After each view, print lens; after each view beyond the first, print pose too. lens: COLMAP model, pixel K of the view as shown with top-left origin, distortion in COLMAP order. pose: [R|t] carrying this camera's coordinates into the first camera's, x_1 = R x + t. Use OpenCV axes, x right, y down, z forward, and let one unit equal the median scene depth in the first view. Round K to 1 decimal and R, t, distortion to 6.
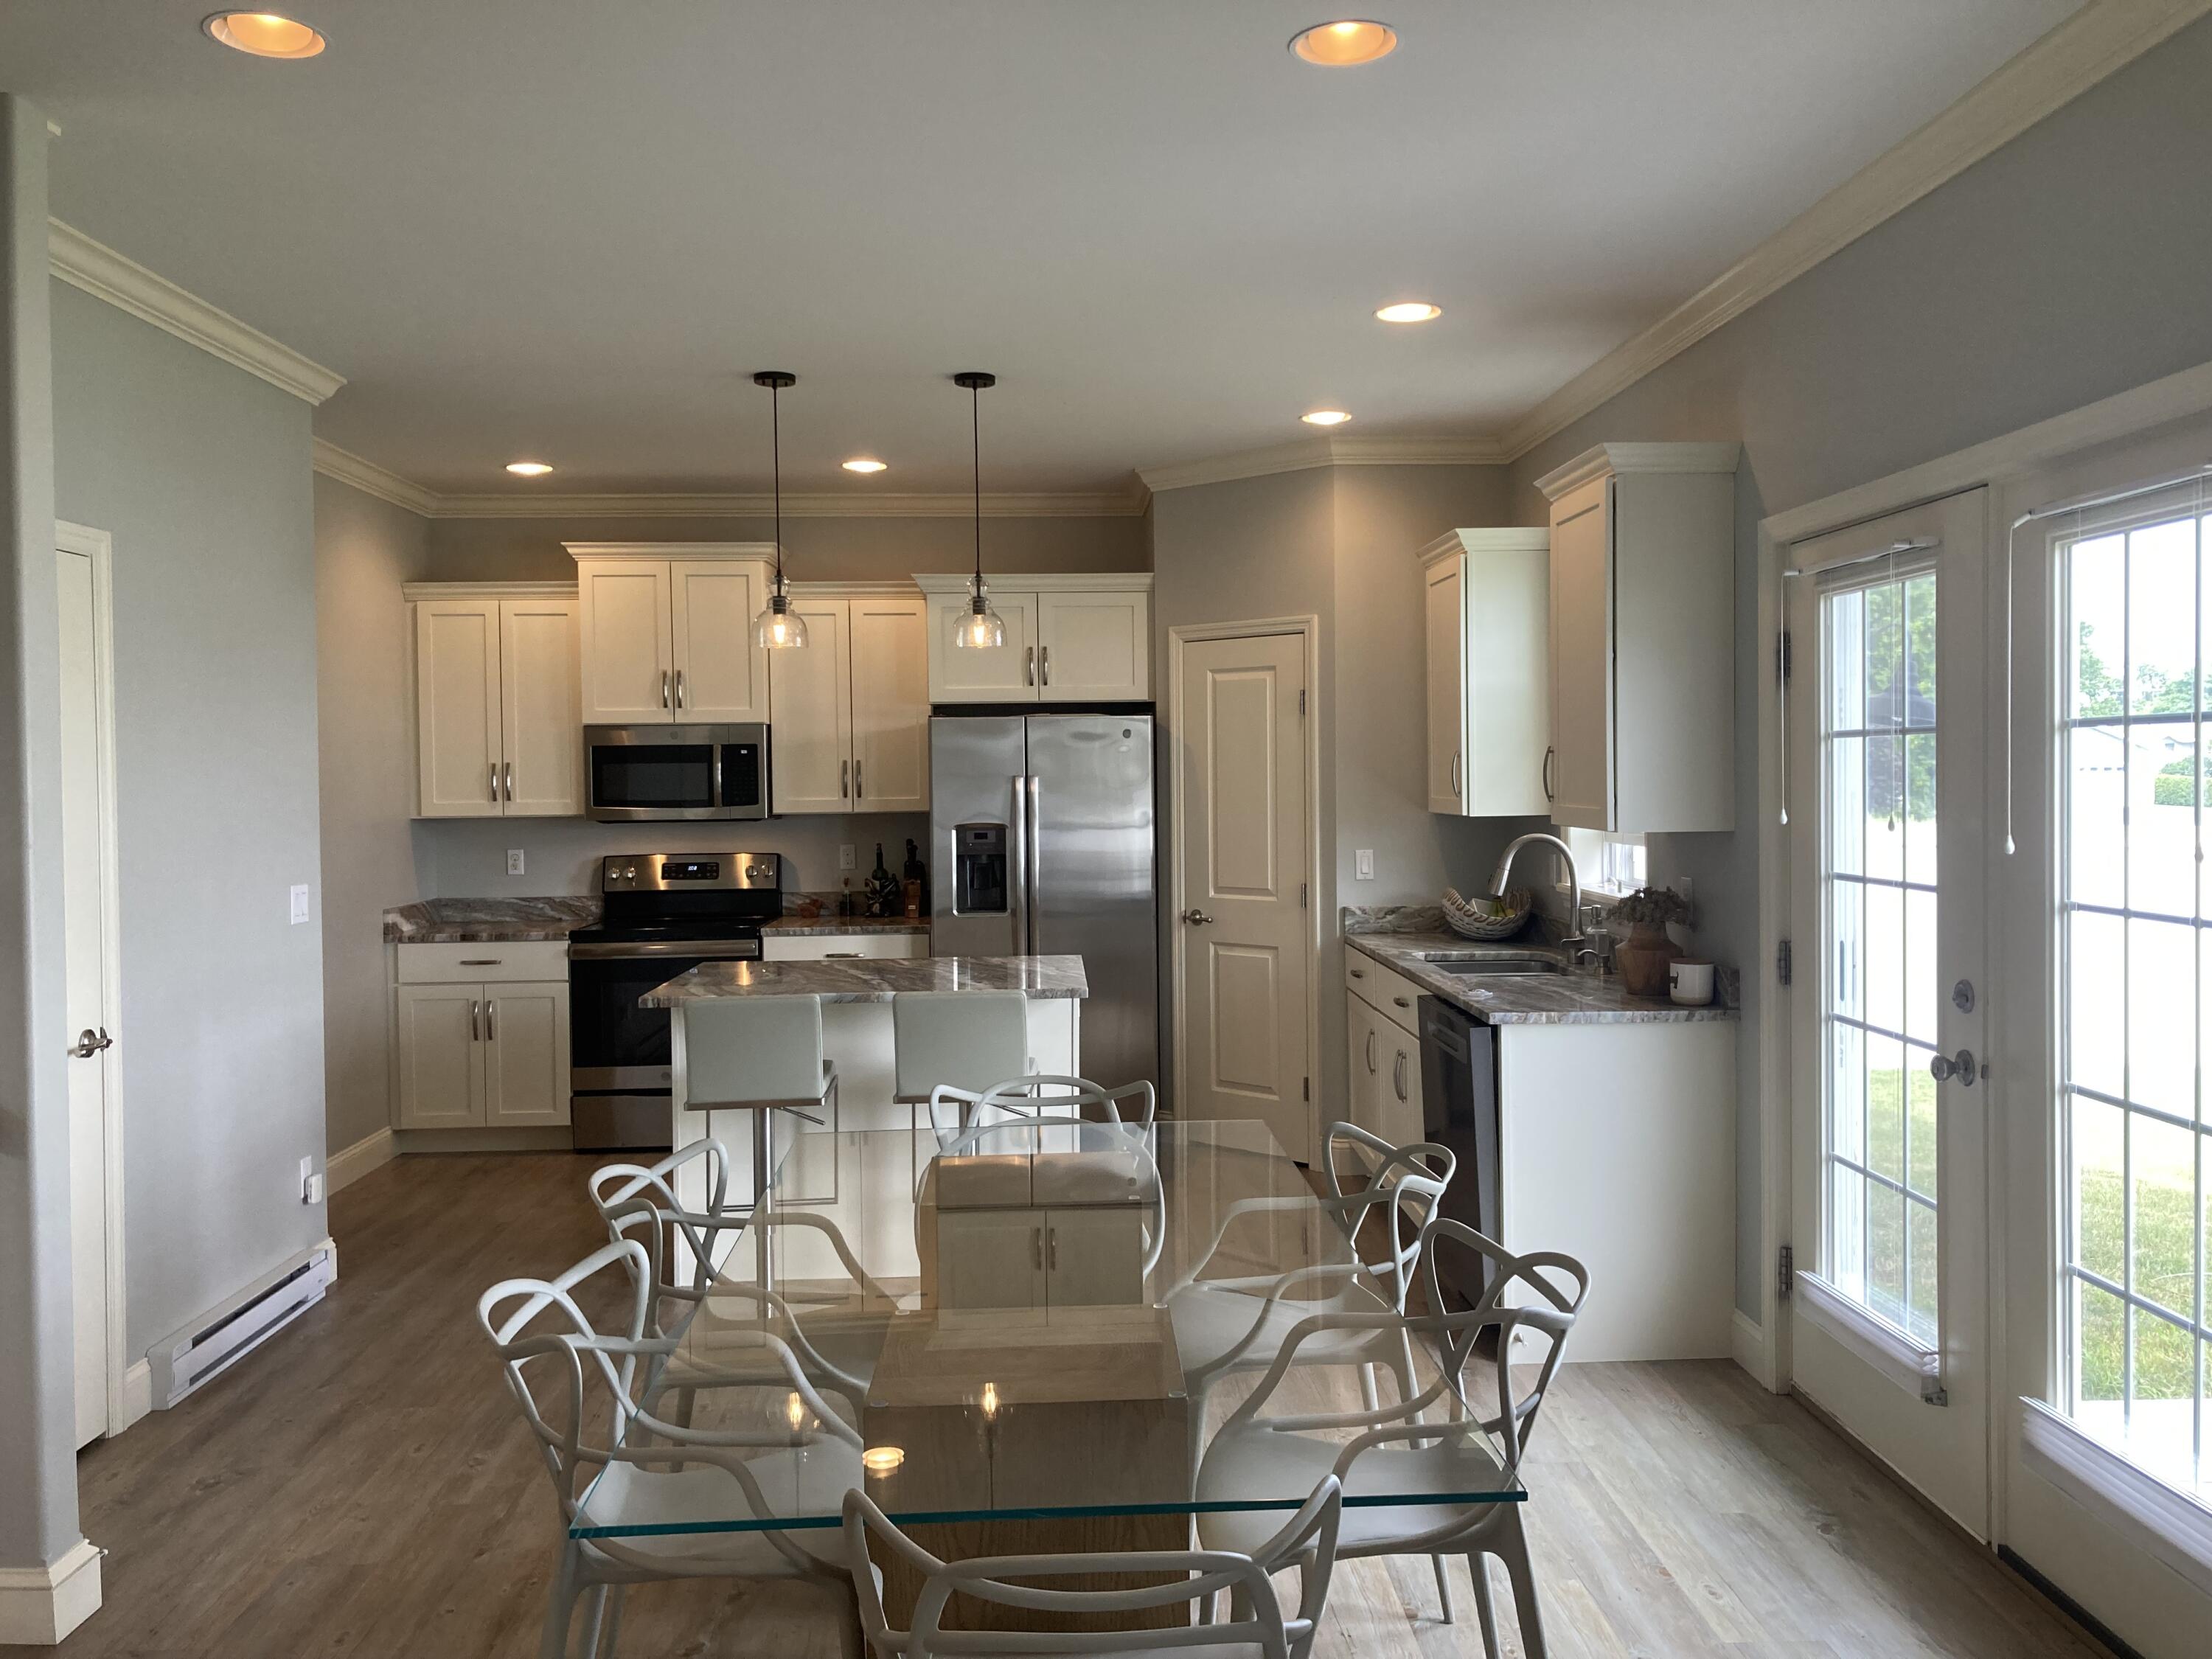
lens RADIAL K [[1803.3, 0, 1106.0], [0, 1803.3, 829.5], [0, 0, 1]] dist [0.079490, -0.001202]
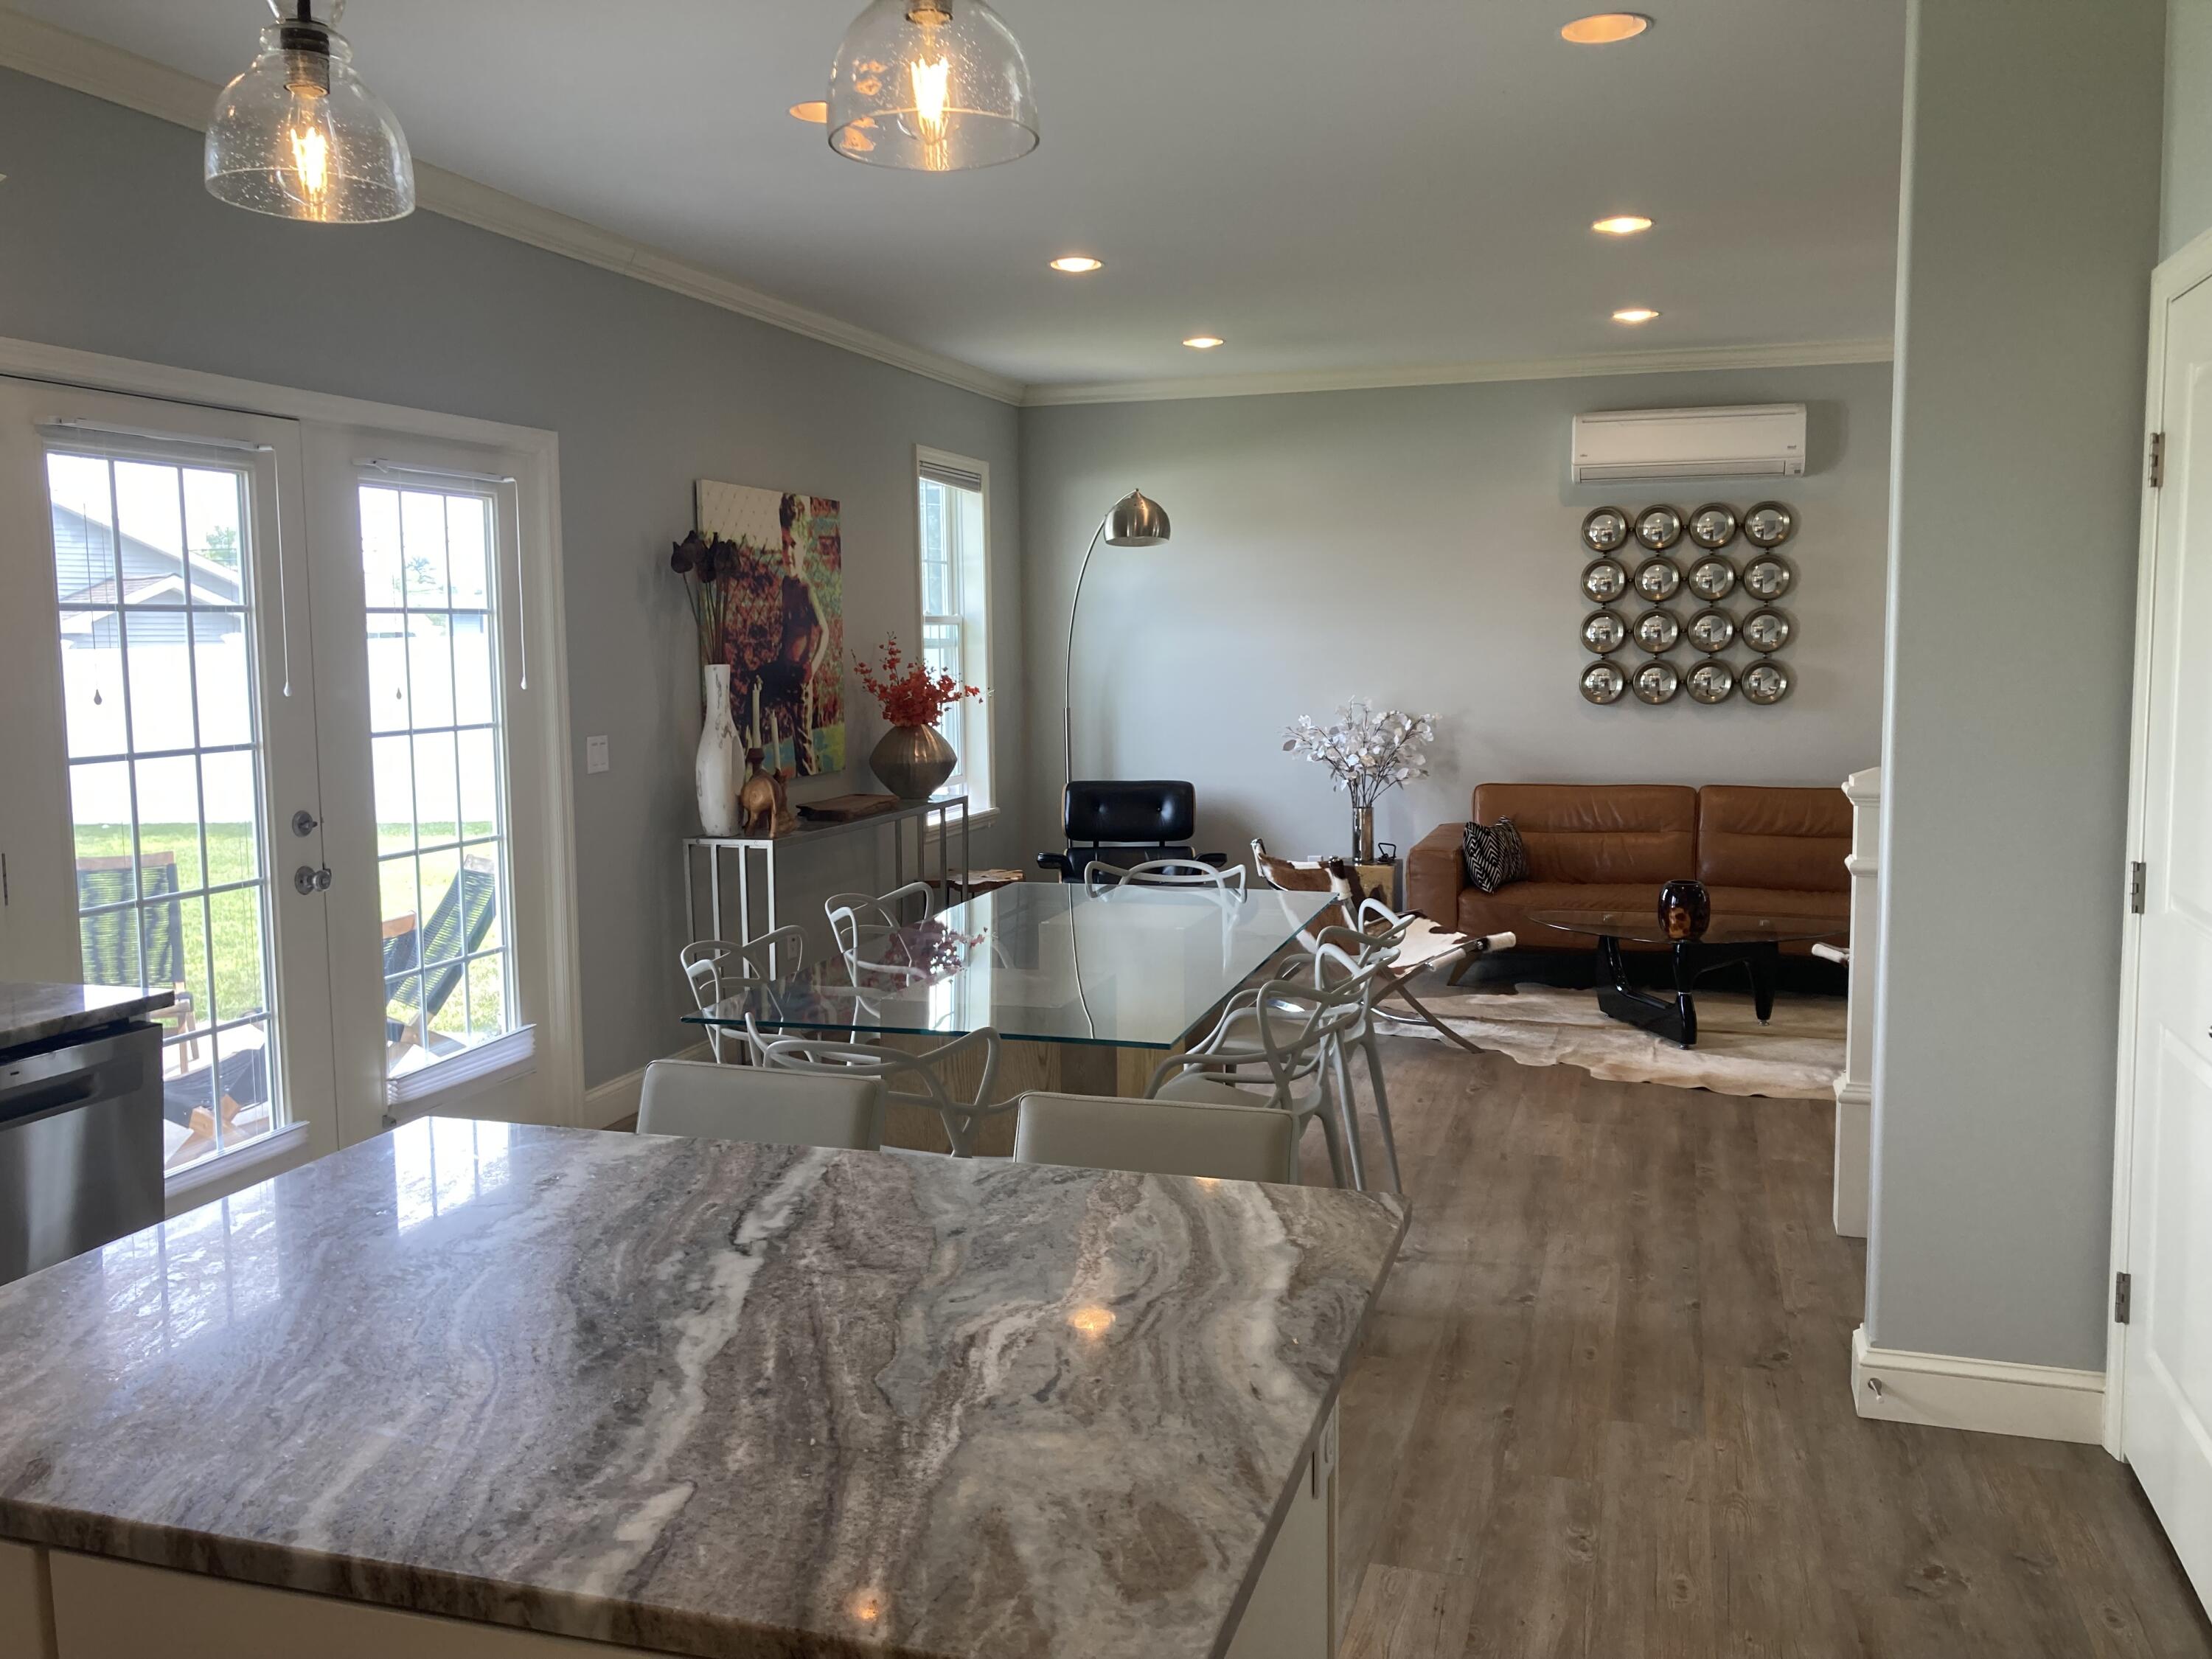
lens RADIAL K [[1803.3, 0, 1106.0], [0, 1803.3, 829.5], [0, 0, 1]] dist [0.079490, -0.001202]
pose [[-0.941711, -0.013297, 0.336160, -0.458574], [0.034217, 0.990251, 0.135023, -0.053497], [-0.334678, 0.138655, -0.932076, 1.928343]]
